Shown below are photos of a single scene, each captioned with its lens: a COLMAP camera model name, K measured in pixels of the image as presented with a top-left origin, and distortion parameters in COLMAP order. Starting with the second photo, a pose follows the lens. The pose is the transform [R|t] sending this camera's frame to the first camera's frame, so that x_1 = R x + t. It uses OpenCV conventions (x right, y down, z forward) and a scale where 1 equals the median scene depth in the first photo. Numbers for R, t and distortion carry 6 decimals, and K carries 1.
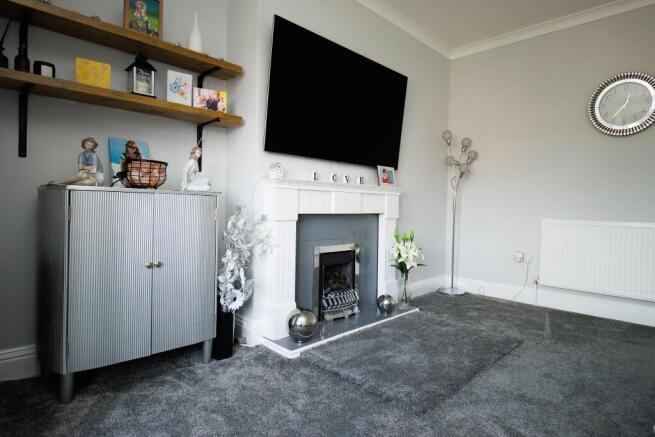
lens RADIAL K [[396.6, 0, 327.5], [0, 396.6, 218.5], [0, 0, 1]] dist [-0.003703, -0.000847]
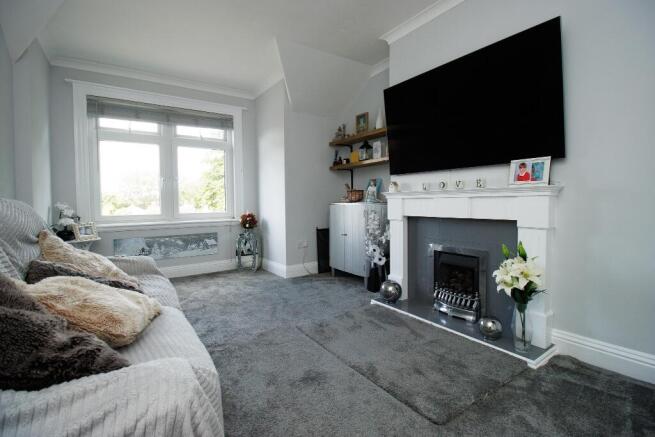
lens RADIAL K [[308.7, 0, 326.9], [0, 308.7, 210.5], [0, 0, 1]] dist [-0.029415, -0.000519]
pose [[-0.230790, 0.026253, -0.972649, 1.031475], [-0.002502, 0.999617, 0.027574, -0.059713], [0.973000, 0.008798, -0.230636, 0.974822]]
